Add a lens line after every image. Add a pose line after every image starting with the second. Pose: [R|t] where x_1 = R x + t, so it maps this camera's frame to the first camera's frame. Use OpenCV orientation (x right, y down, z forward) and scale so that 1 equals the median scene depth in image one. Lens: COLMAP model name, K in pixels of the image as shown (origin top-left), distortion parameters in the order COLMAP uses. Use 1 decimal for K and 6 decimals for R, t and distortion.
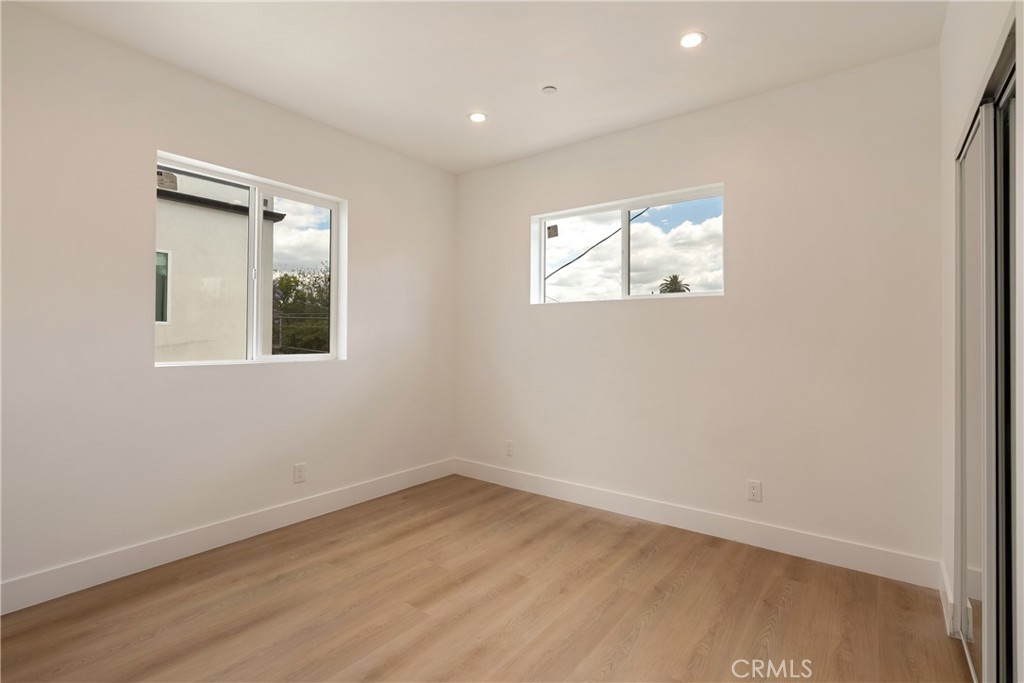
lens RADIAL K [[473.9, 0, 516.4], [0, 473.9, 343.5], [0, 0, 1]] dist [-0.007000, 0.004558]
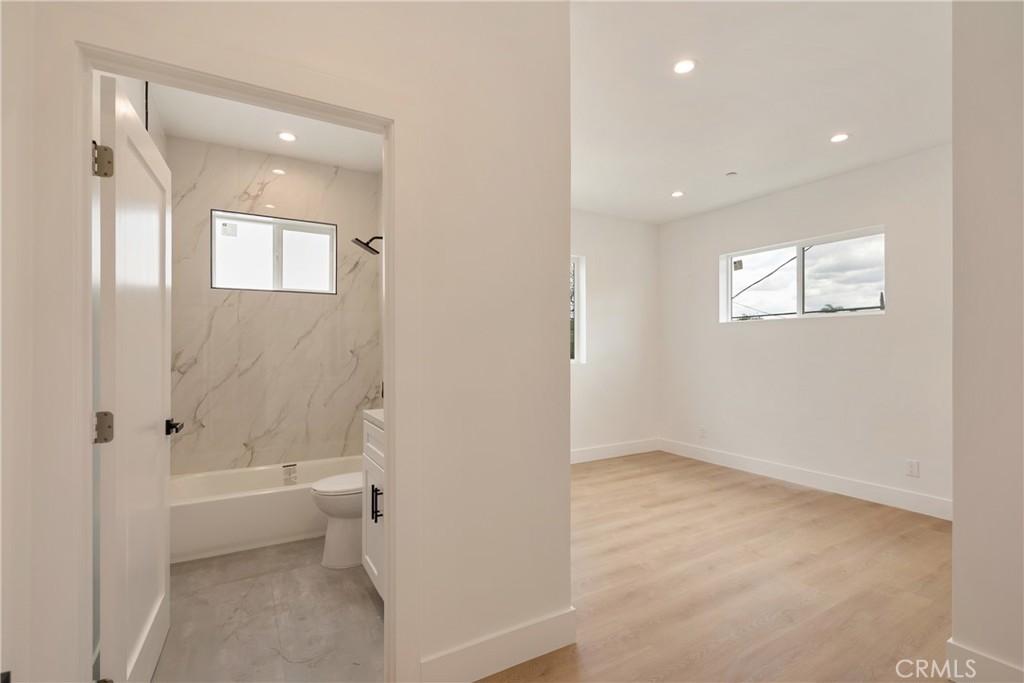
lens RADIAL K [[473.9, 0, 511.8], [0, 473.9, 346.2], [0, 0, 1]] dist [-0.007000, 0.004558]
pose [[0.923687, -0.007315, -0.383077, 0.000187], [0.001530, 0.999880, -0.015404, 0.002717], [0.383144, 0.013643, 0.923588, -0.525931]]
